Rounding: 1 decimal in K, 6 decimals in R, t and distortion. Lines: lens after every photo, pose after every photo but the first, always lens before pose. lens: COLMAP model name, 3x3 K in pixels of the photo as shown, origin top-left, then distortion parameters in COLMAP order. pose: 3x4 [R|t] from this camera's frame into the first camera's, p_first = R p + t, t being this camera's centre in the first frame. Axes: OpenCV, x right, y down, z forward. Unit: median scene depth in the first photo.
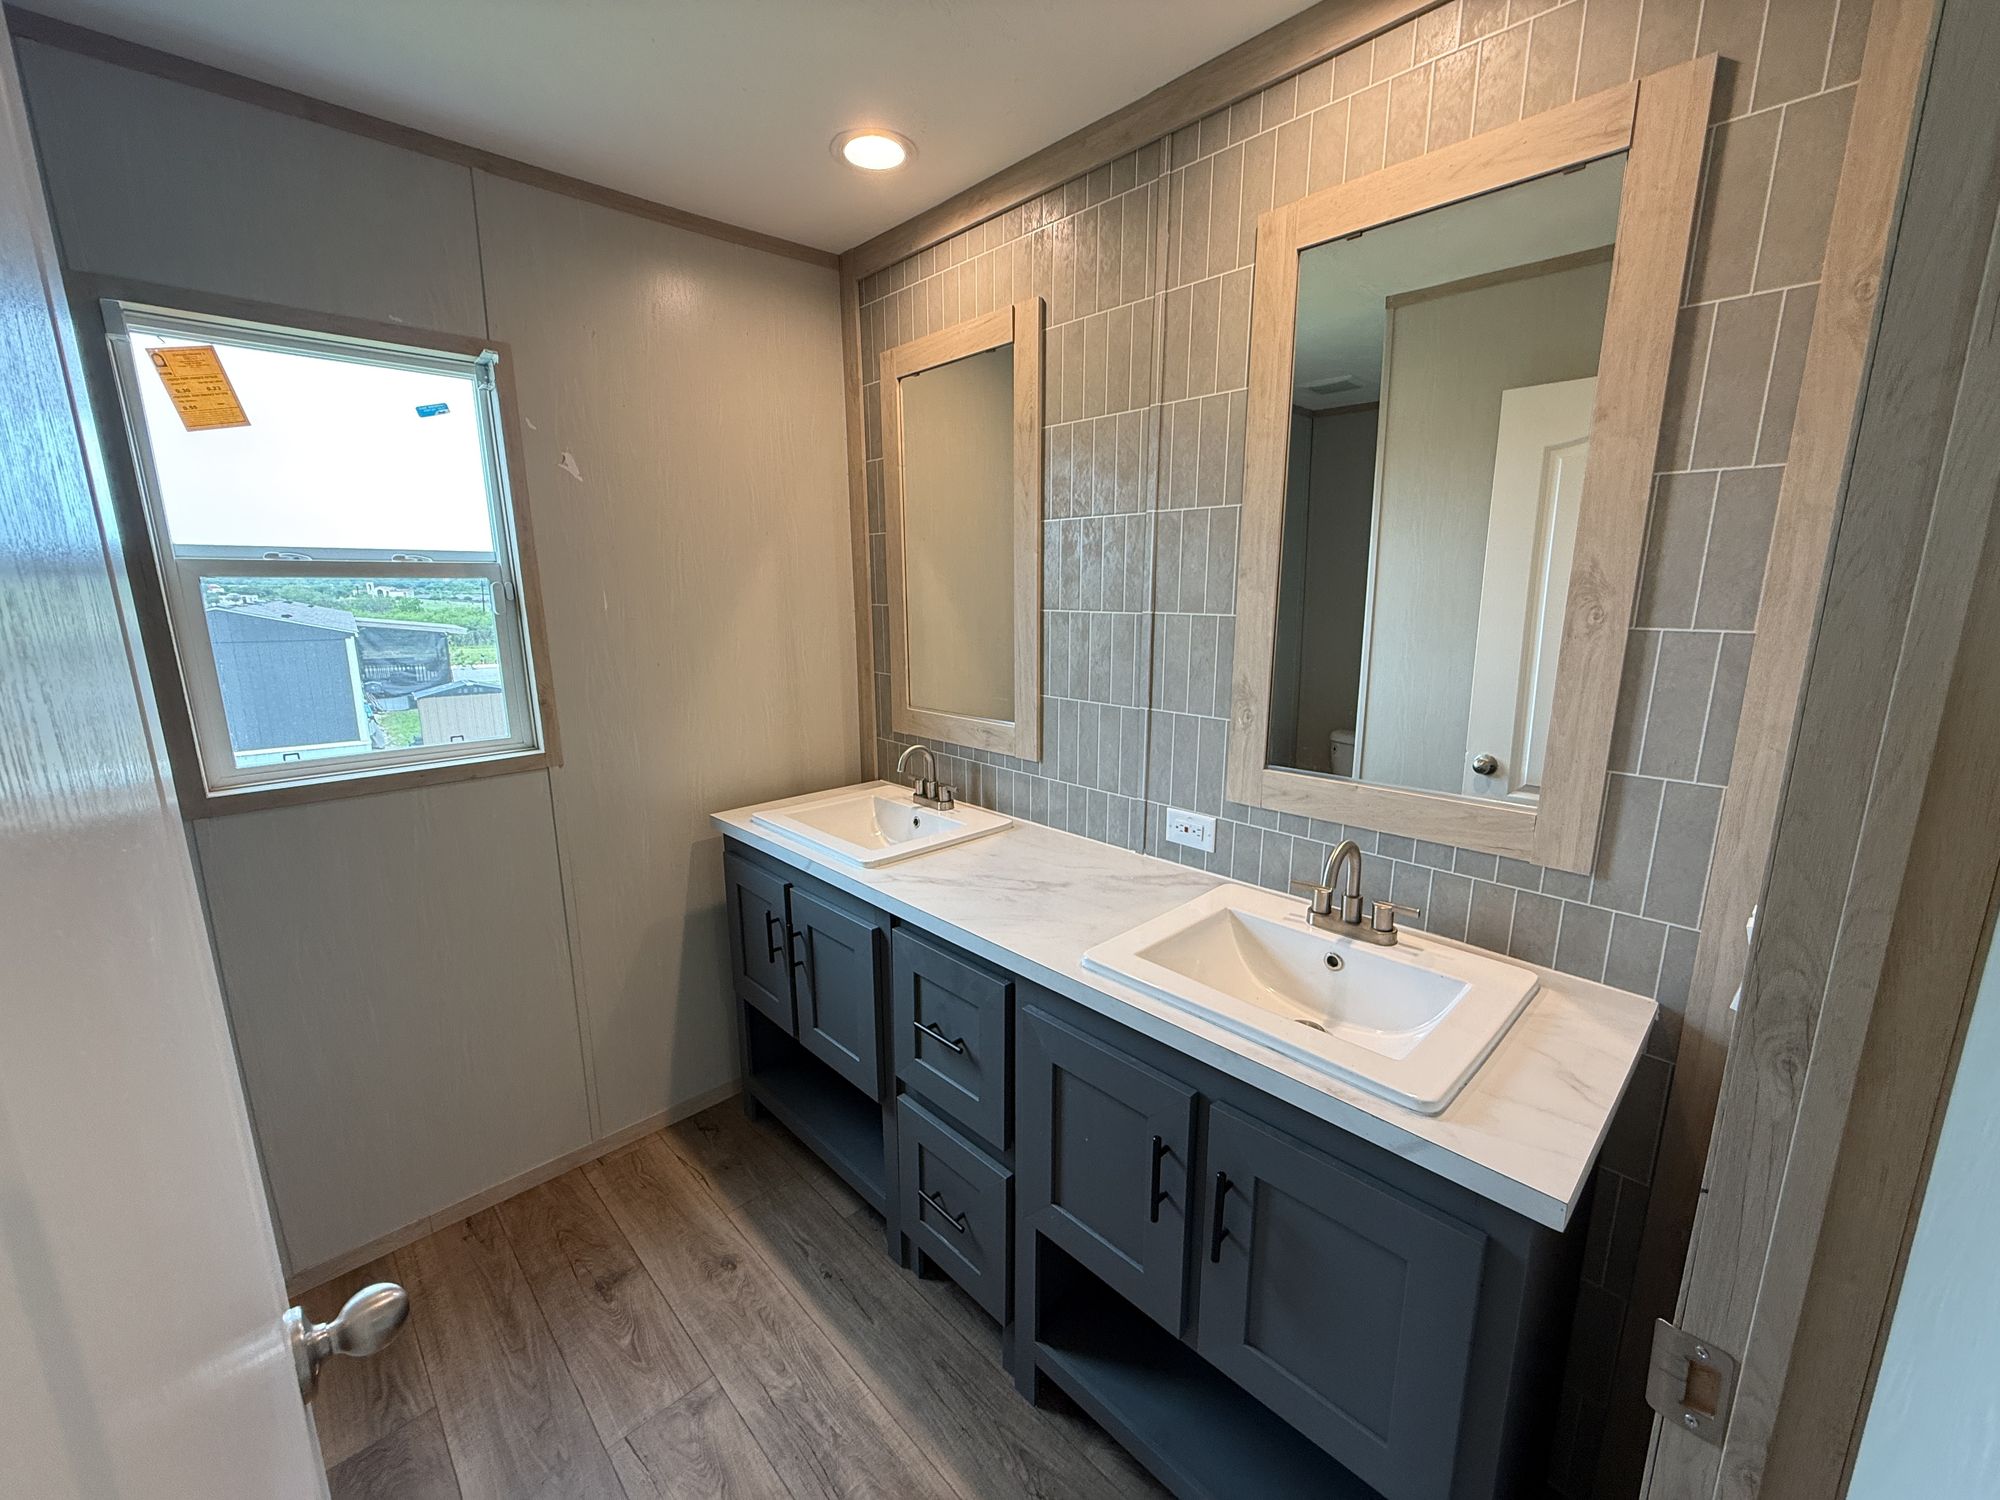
lens RADIAL K [[796.0, 0, 999.3], [0, 796.0, 750.9], [0, 0, 1]] dist [-0.000040, -0.000425]
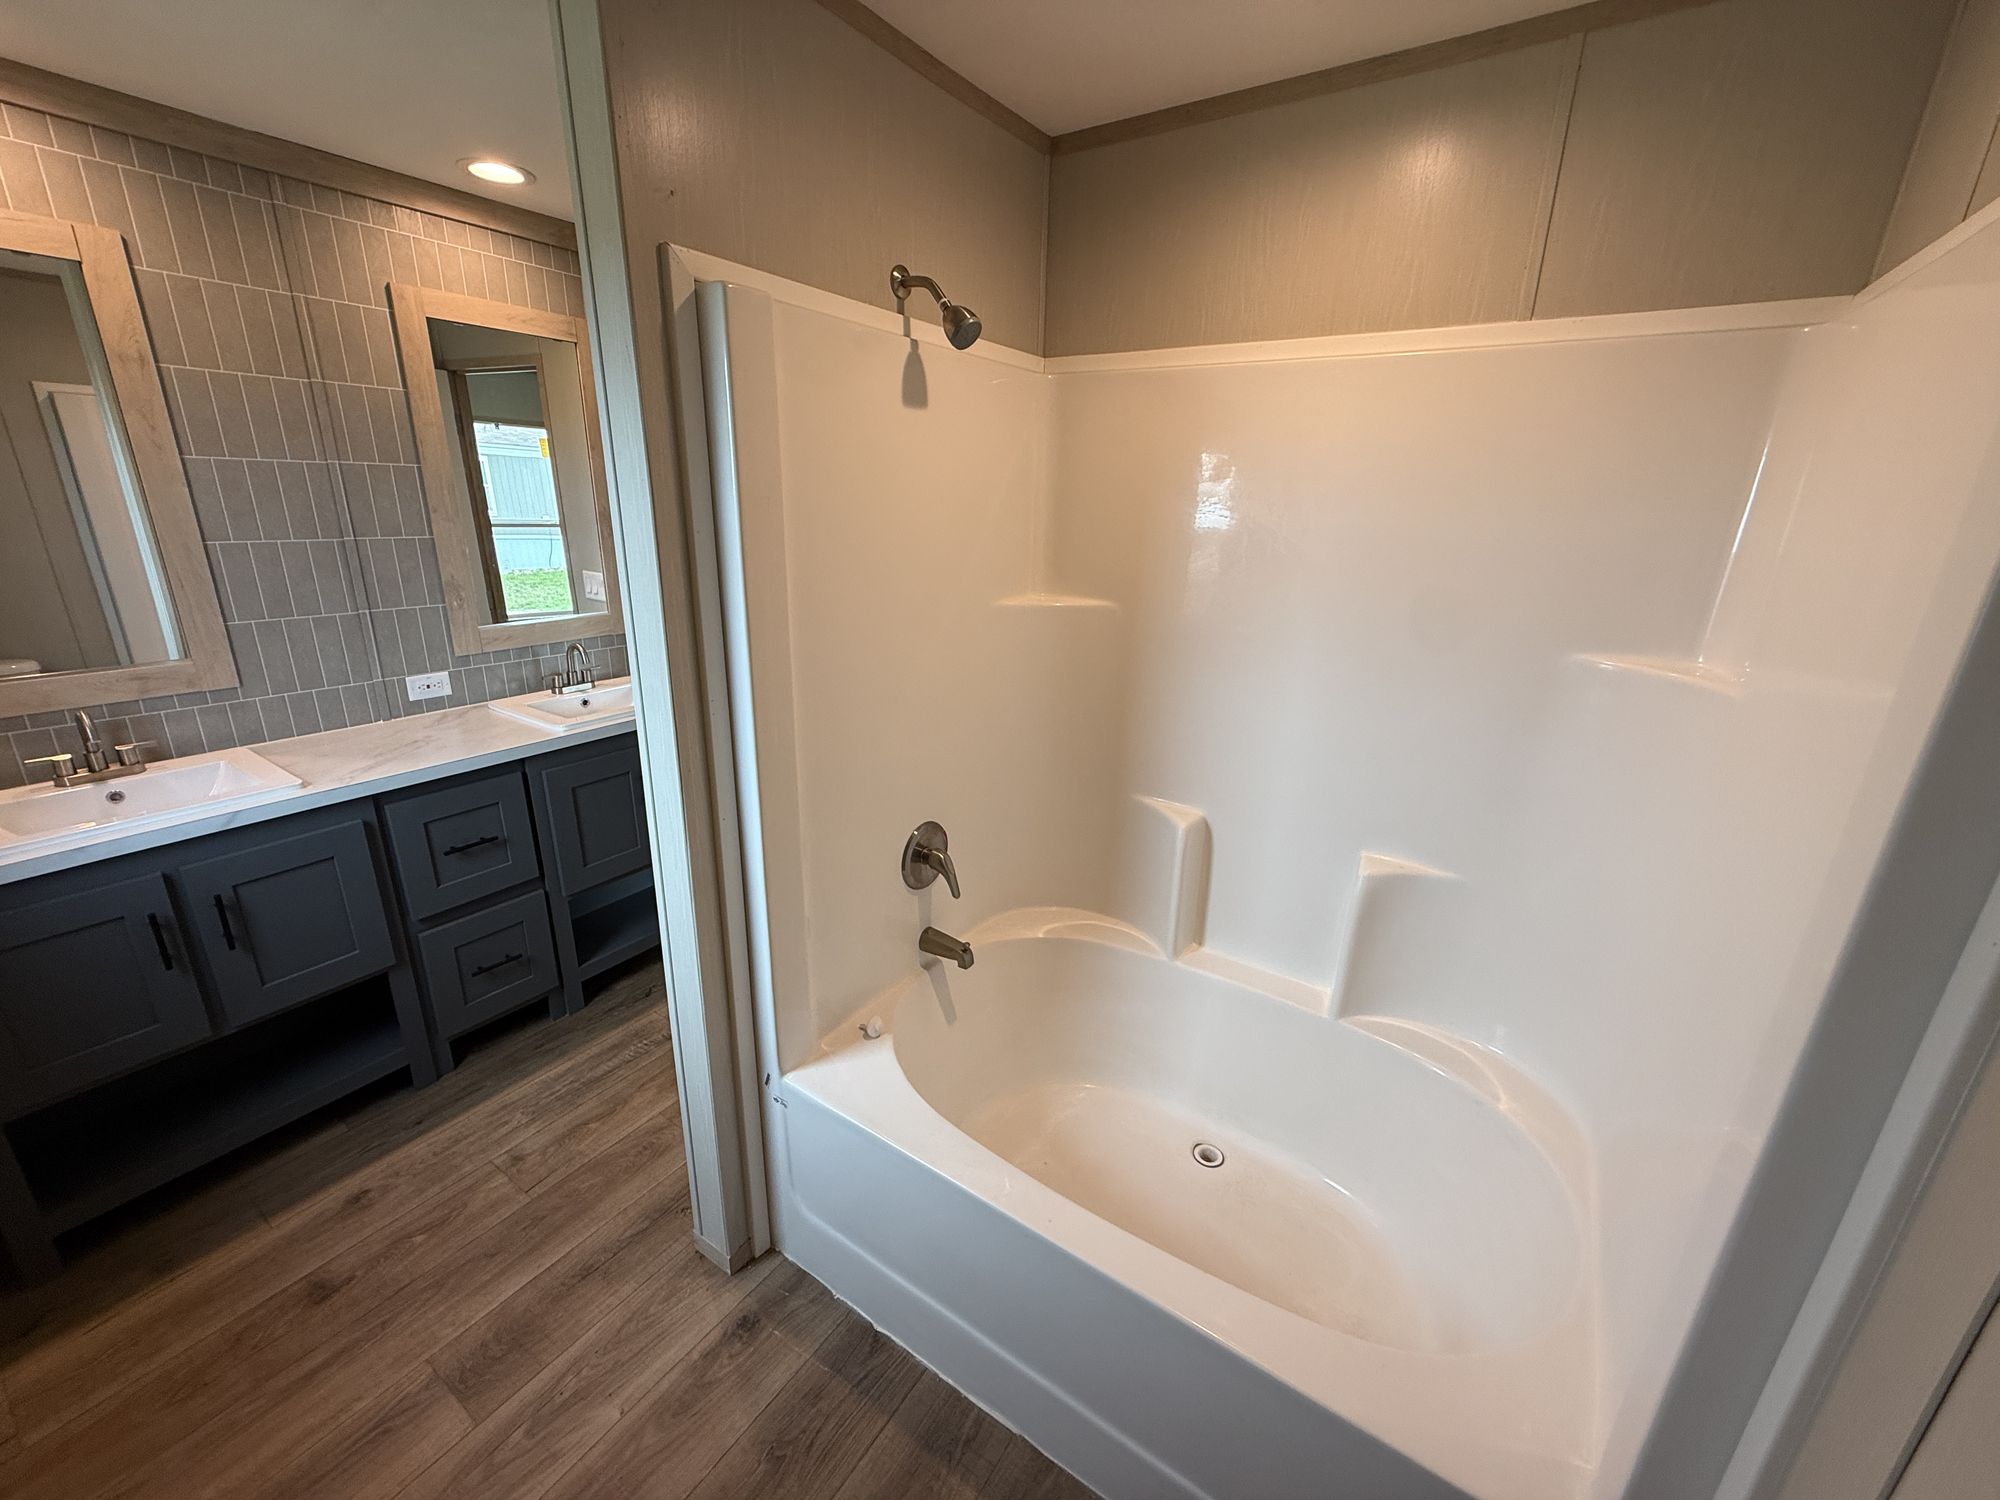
lens RADIAL K [[796.0, 0, 999.2], [0, 796.0, 746.6], [0, 0, 1]] dist [-0.000040, -0.000425]
pose [[-0.210142, -0.296123, 0.931747, -1.422728], [0.175155, 0.926205, 0.333865, -0.107591], [-0.961853, 0.233359, -0.142767, 0.225463]]
